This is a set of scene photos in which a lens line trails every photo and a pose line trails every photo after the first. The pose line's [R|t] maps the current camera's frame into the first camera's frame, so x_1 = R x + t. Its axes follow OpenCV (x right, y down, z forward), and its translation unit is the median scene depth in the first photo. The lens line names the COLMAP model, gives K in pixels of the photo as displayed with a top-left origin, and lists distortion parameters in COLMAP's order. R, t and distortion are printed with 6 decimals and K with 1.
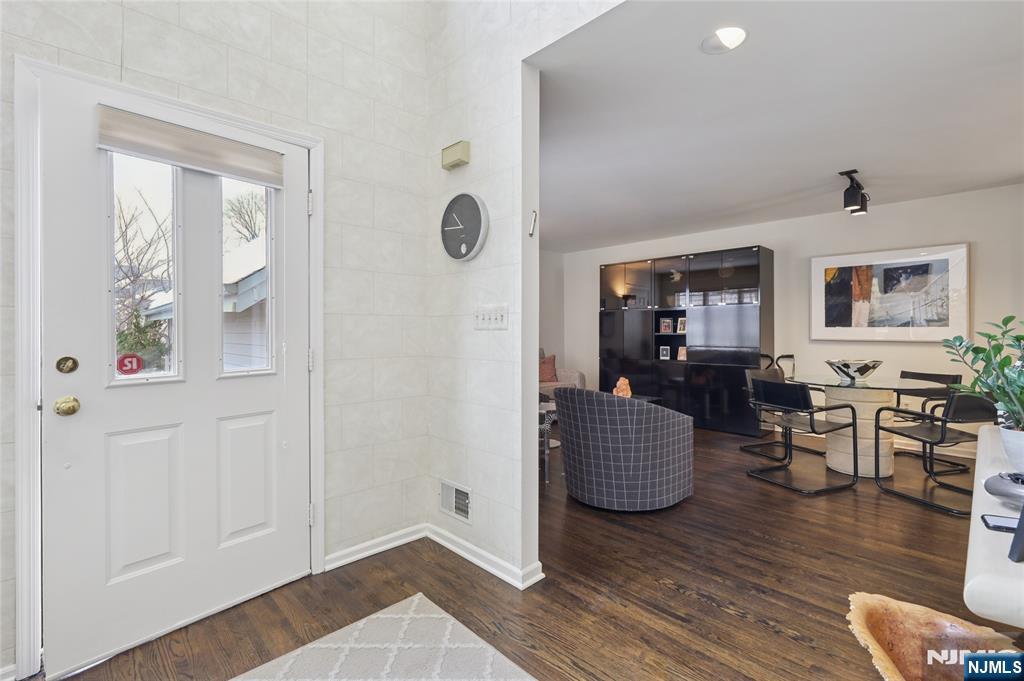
lens RADIAL K [[475.9, 0, 522.3], [0, 475.9, 328.0], [0, 0, 1]] dist [-0.007885, 0.000146]
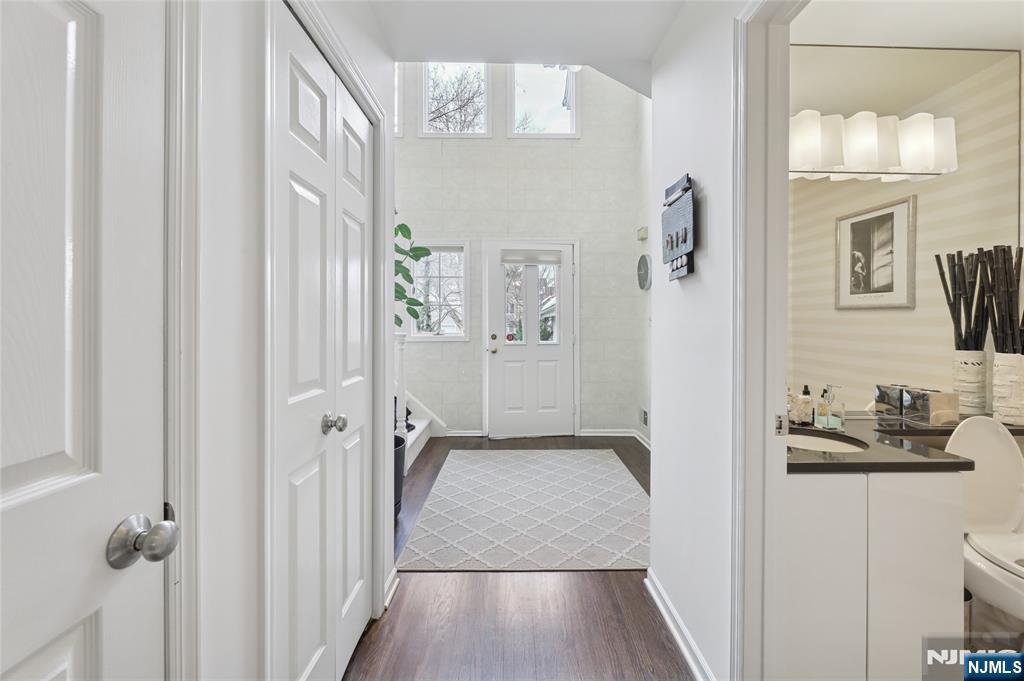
lens RADIAL K [[407.4, 0, 521.4], [0, 407.4, 323.5], [0, 0, 1]] dist [-0.005236, 0.000046]
pose [[0.739515, 0.005532, -0.673117, 0.642382], [-0.001093, 0.999975, 0.007018, -0.018791], [0.673139, -0.004454, 0.739503, -0.565522]]
